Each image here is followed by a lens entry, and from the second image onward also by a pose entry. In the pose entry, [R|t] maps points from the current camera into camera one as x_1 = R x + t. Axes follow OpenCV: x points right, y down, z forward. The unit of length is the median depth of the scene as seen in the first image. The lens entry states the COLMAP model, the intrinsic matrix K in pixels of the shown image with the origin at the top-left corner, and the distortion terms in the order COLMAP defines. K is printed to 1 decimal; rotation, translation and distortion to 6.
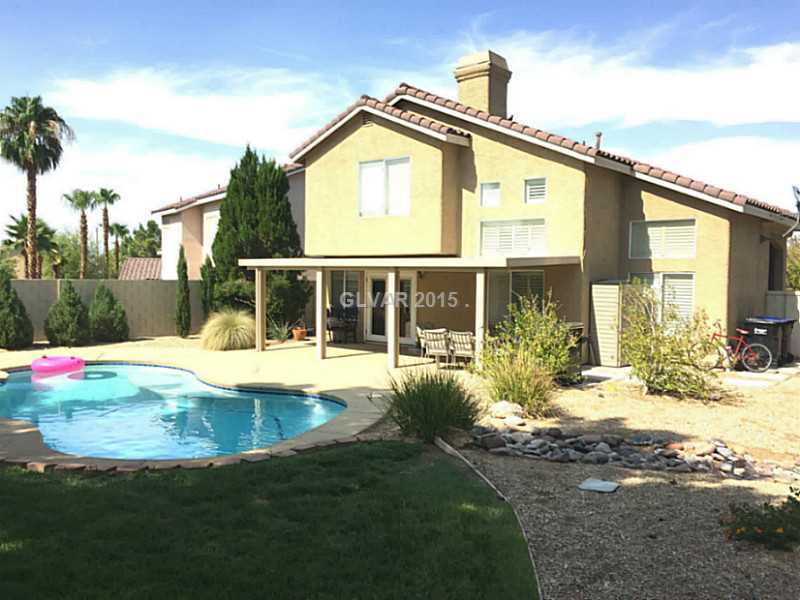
lens RADIAL K [[684.1, 0, 397.6], [0, 684.1, 295.3], [0, 0, 1]] dist [0.093859, -0.149199]
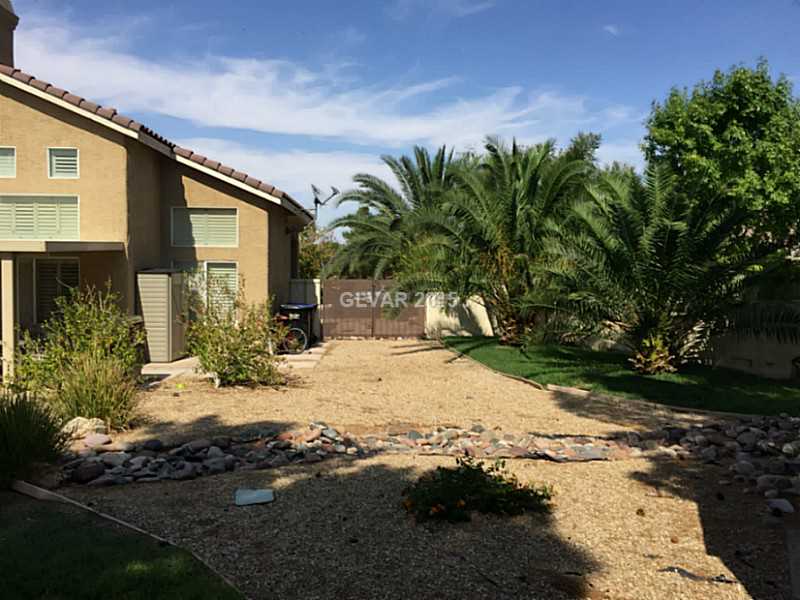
lens RADIAL K [[684.1, 0, 397.6], [0, 684.1, 295.3], [0, 0, 1]] dist [0.093859, -0.149199]
pose [[0.752848, -0.027909, 0.657602, -0.076787], [0.021769, 0.999610, 0.017502, 0.005325], [-0.657834, 0.001139, 0.753162, 0.123229]]
